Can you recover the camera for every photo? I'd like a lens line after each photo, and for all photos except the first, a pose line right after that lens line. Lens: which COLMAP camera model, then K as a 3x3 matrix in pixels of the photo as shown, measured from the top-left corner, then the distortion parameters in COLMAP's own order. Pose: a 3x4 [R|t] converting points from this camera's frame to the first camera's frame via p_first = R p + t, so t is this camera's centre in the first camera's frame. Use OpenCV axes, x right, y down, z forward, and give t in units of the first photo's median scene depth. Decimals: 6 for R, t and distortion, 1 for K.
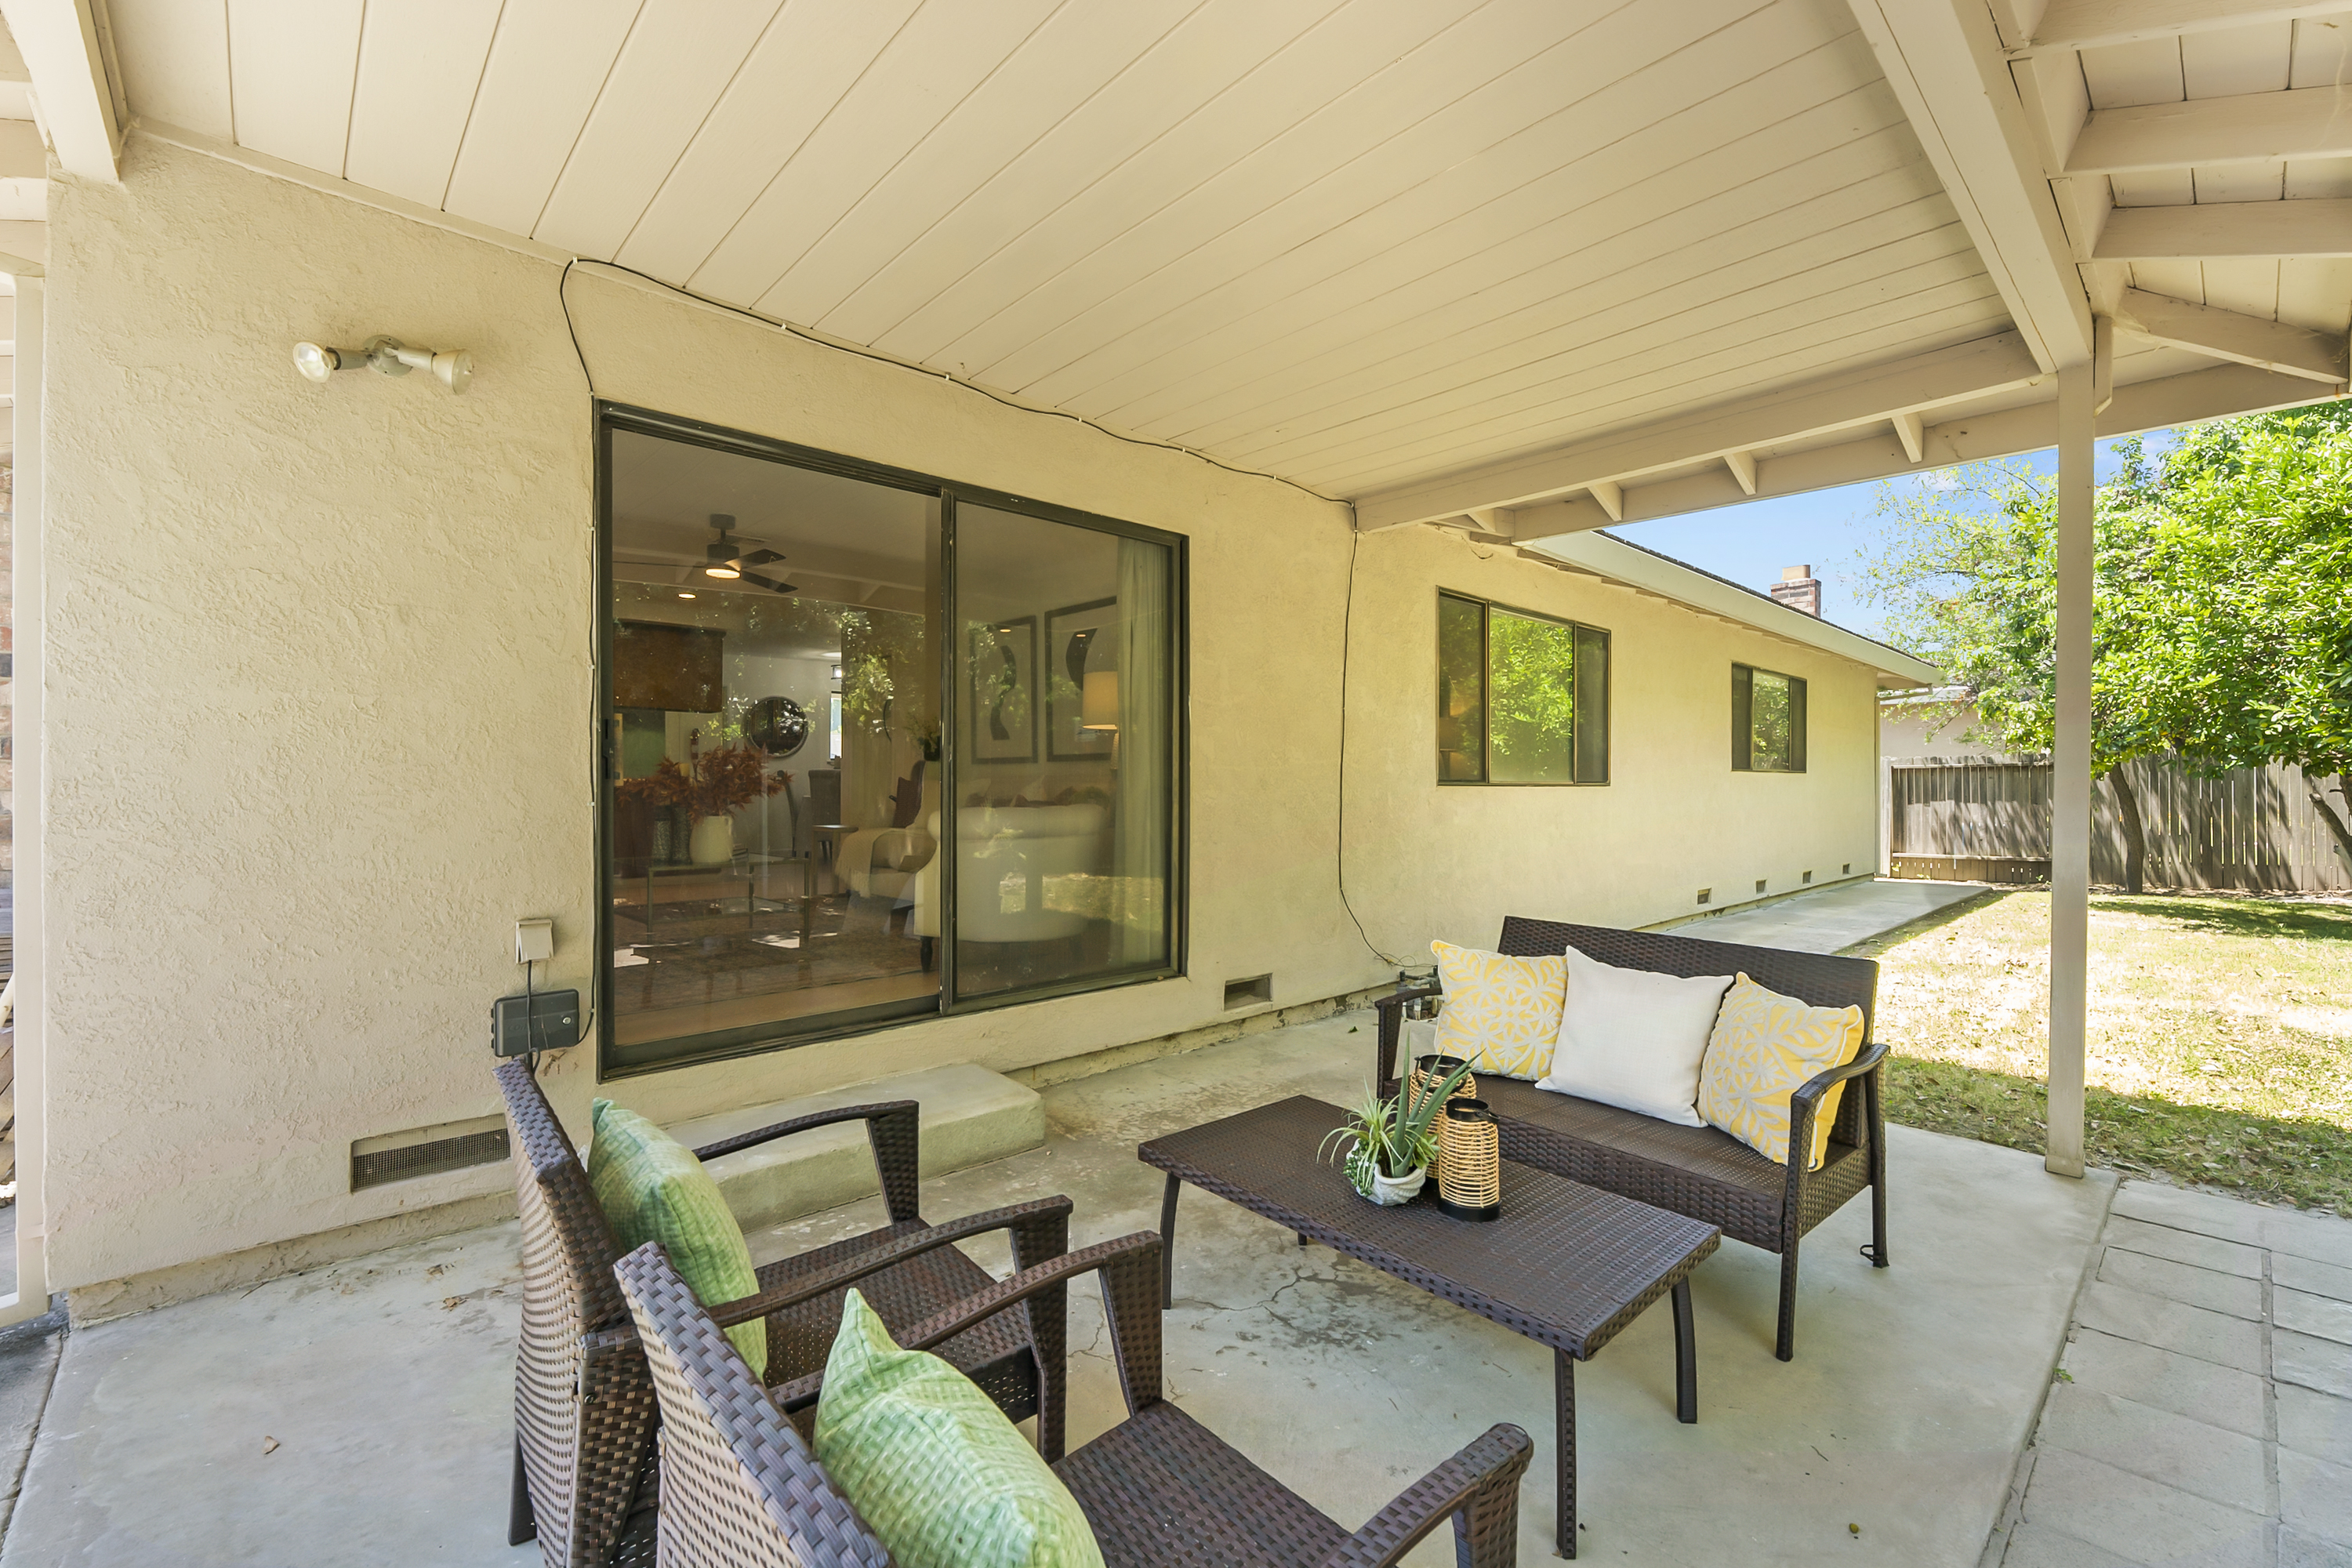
lens RADIAL K [[992.6, 0, 1173.6], [0, 992.6, 783.9], [0, 0, 1]] dist [-0.001171, 0.000021]
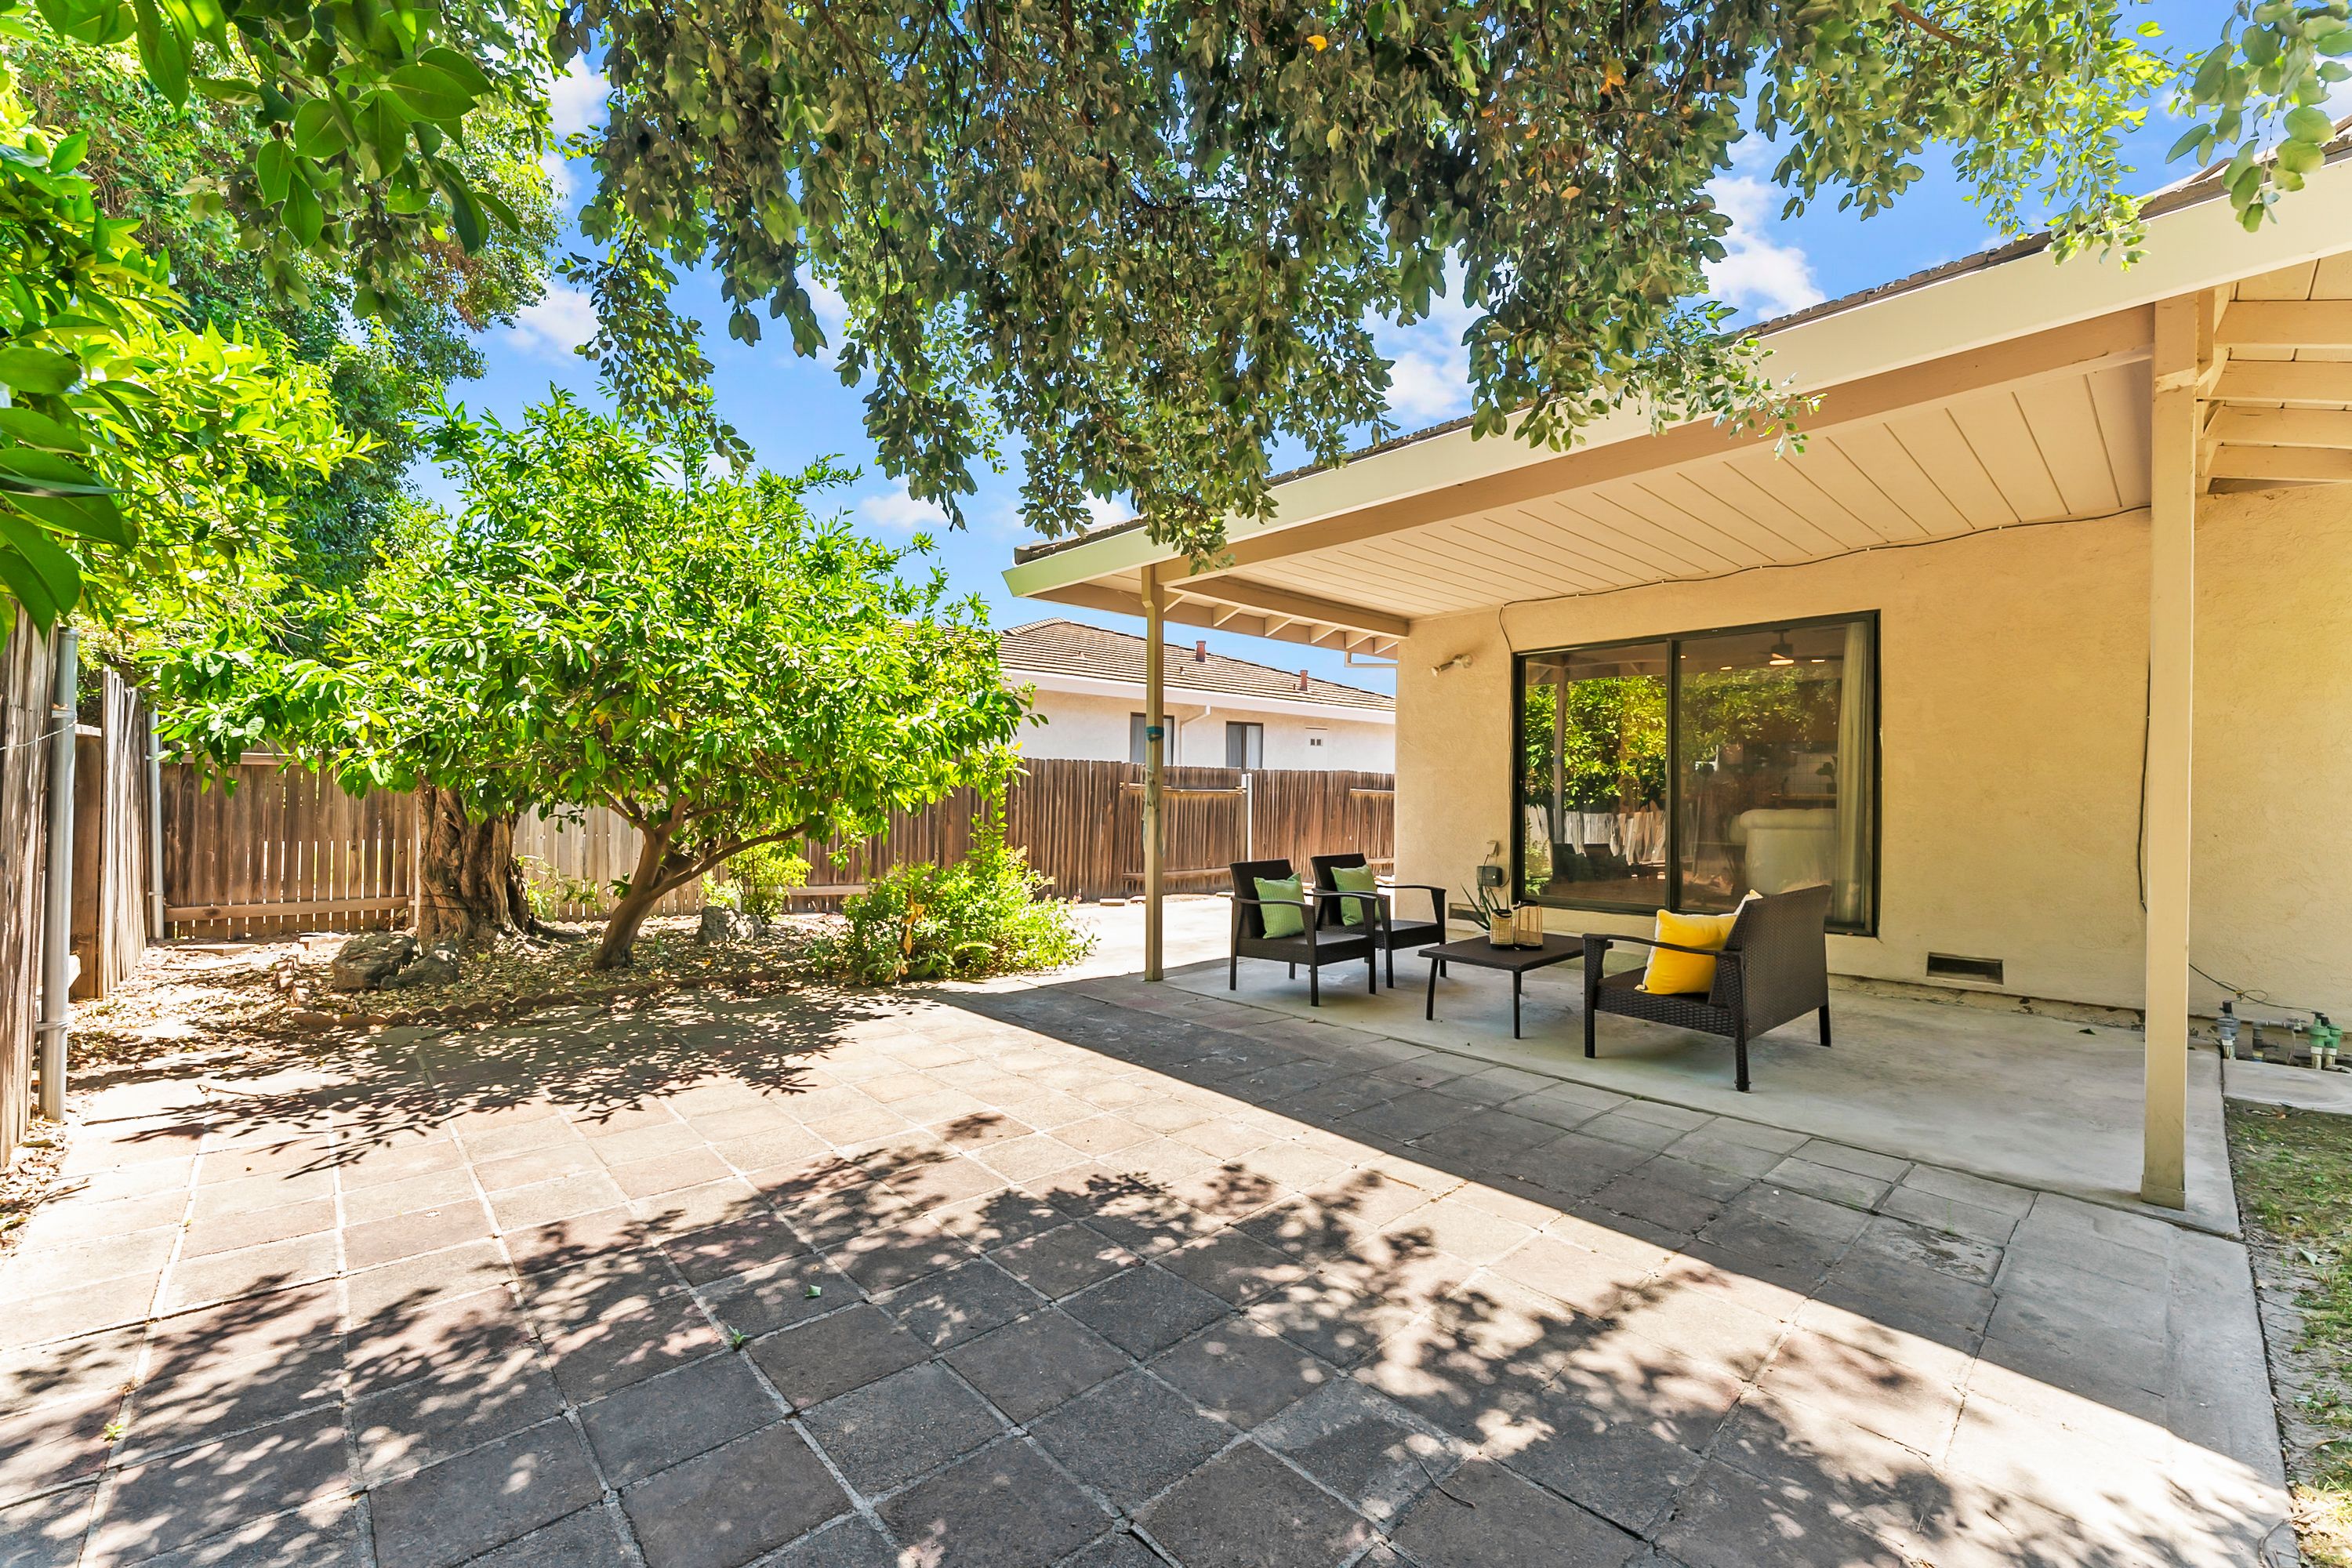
lens RADIAL K [[942.7, 0, 1175.2], [0, 942.7, 803.9], [0, 0, 1]] dist [0.008073, -0.003277]
pose [[0.002684, 0.005373, -0.999982, 1.099228], [-0.006632, 0.999964, 0.005355, 0.010370], [0.999974, 0.006618, 0.002719, 0.038371]]
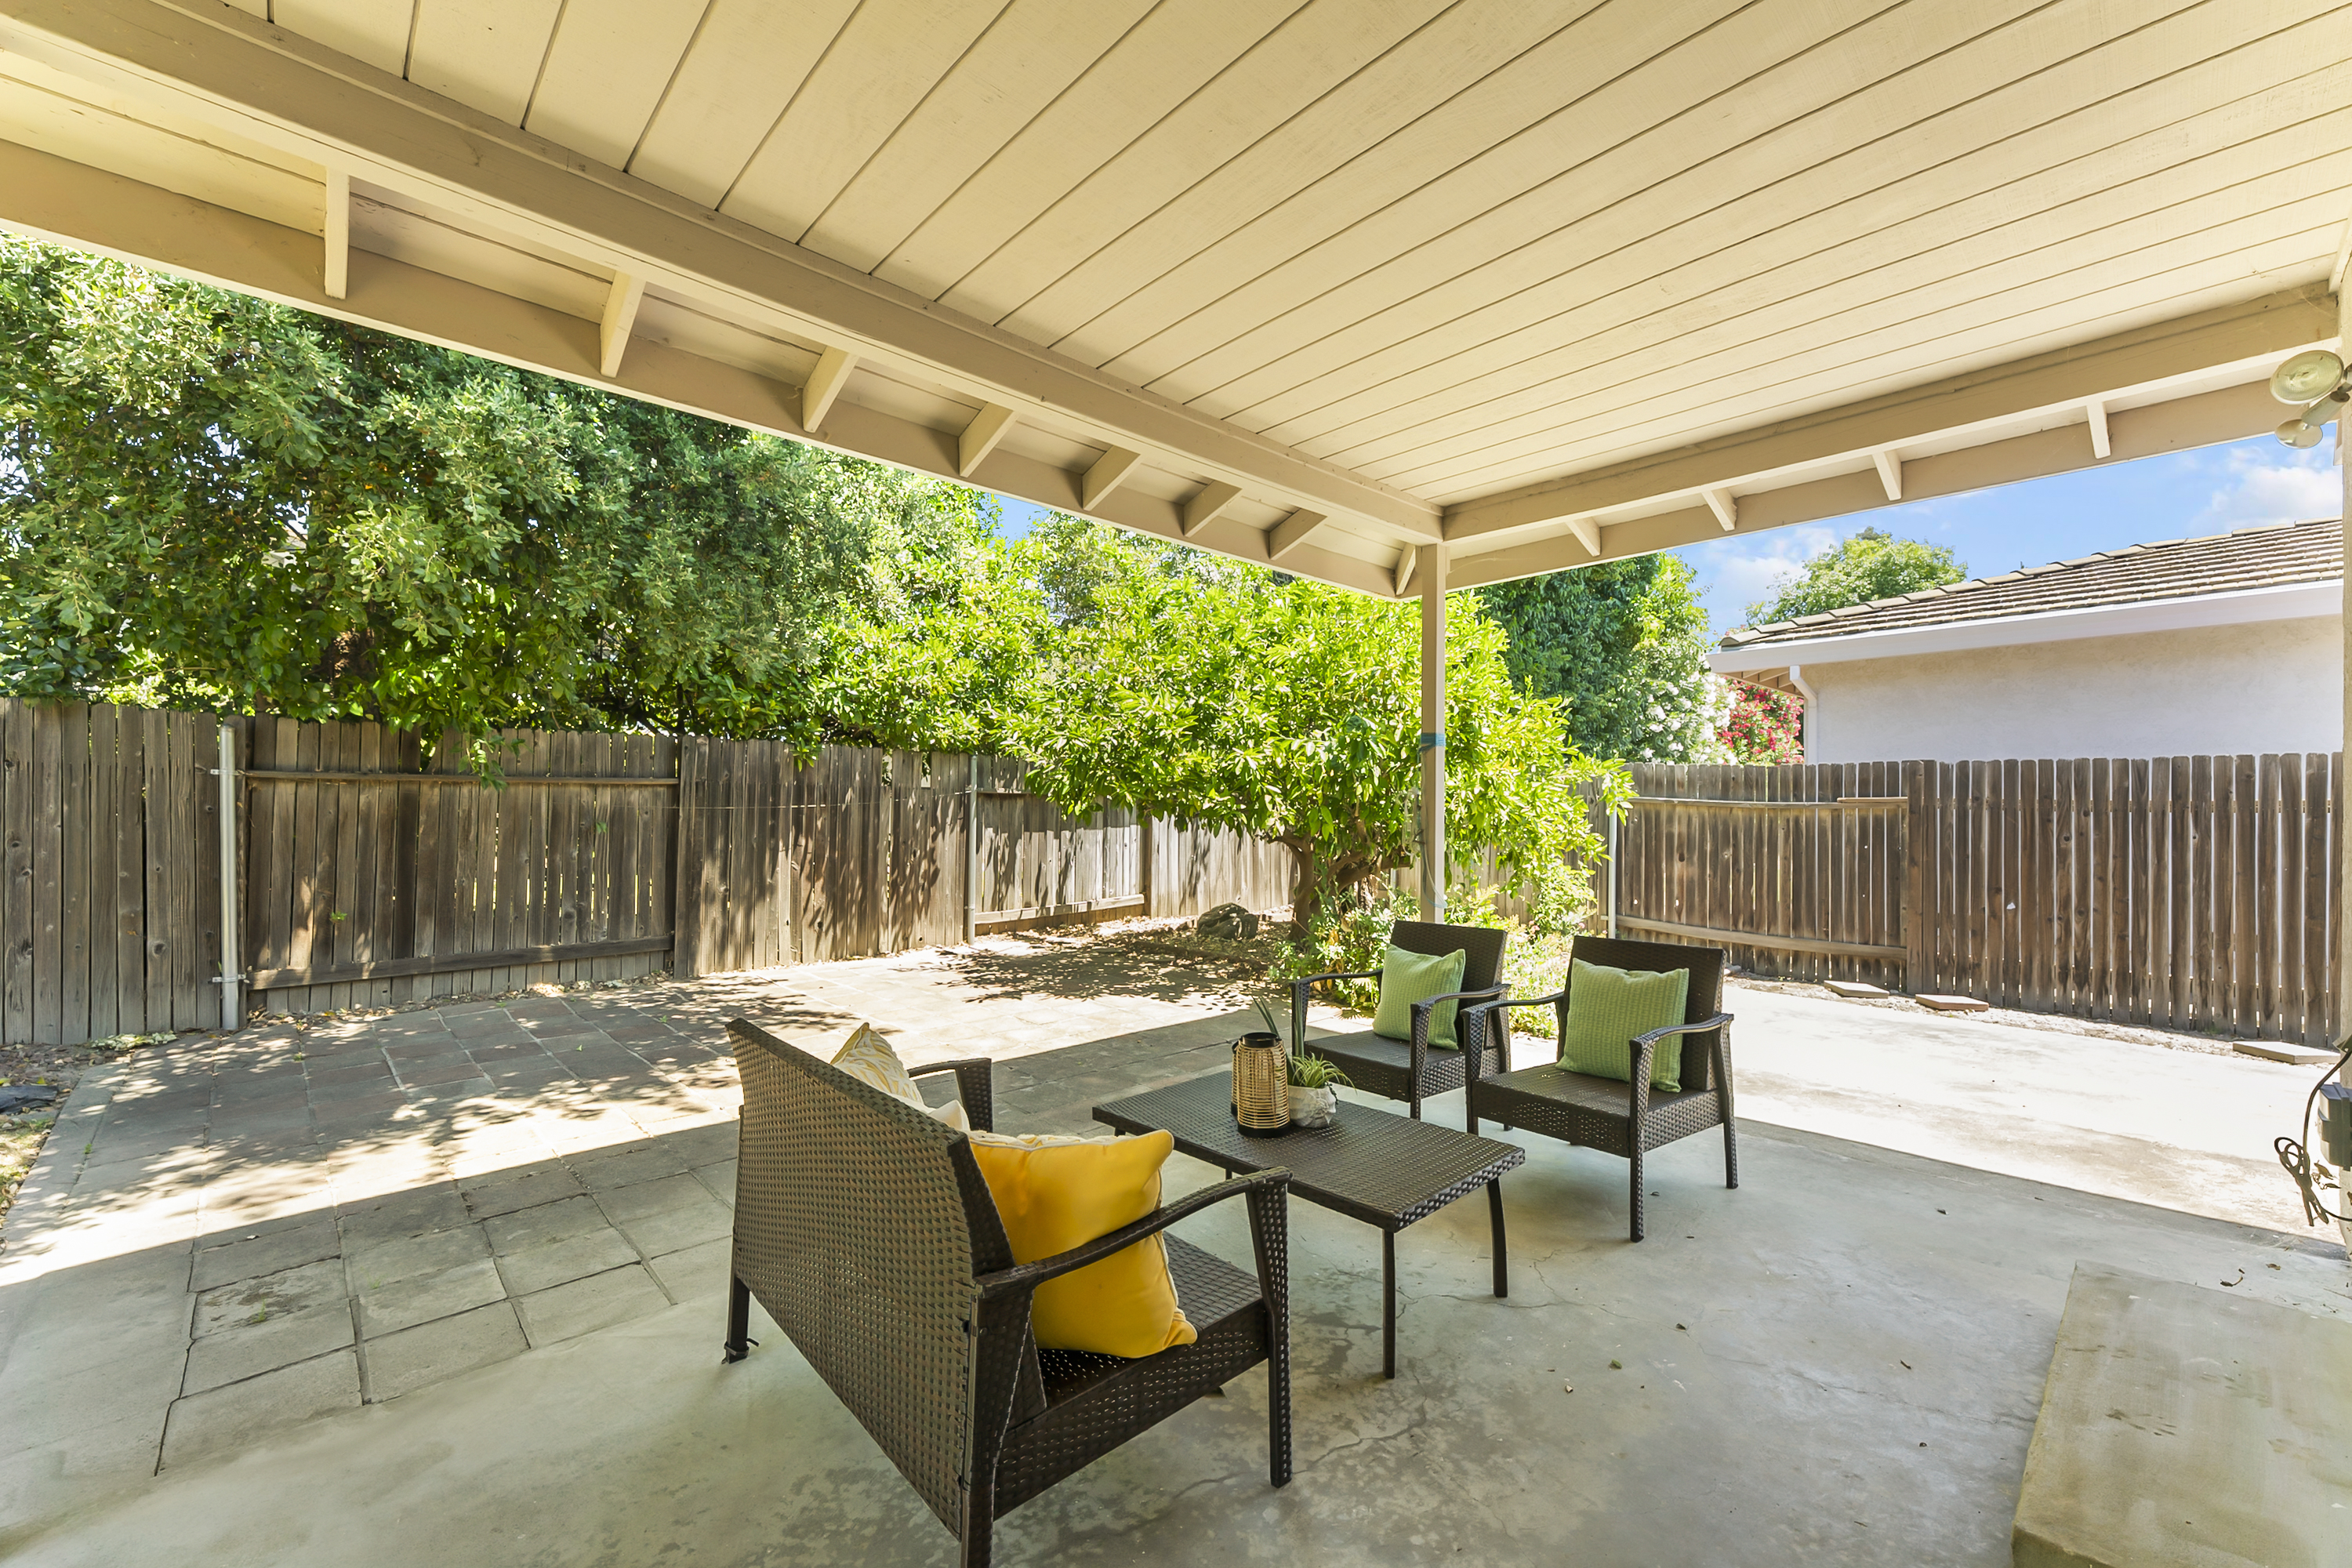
lens RADIAL K [[943.2, 0, 1176.5], [0, 943.2, 809.9], [0, 0, 1]] dist [0.000074, 0.000079]
pose [[-0.999966, -0.006439, -0.005128, 0.158343], [-0.006428, 0.999977, -0.002097, -0.004768], [0.005142, -0.002064, -0.999985, 0.910180]]
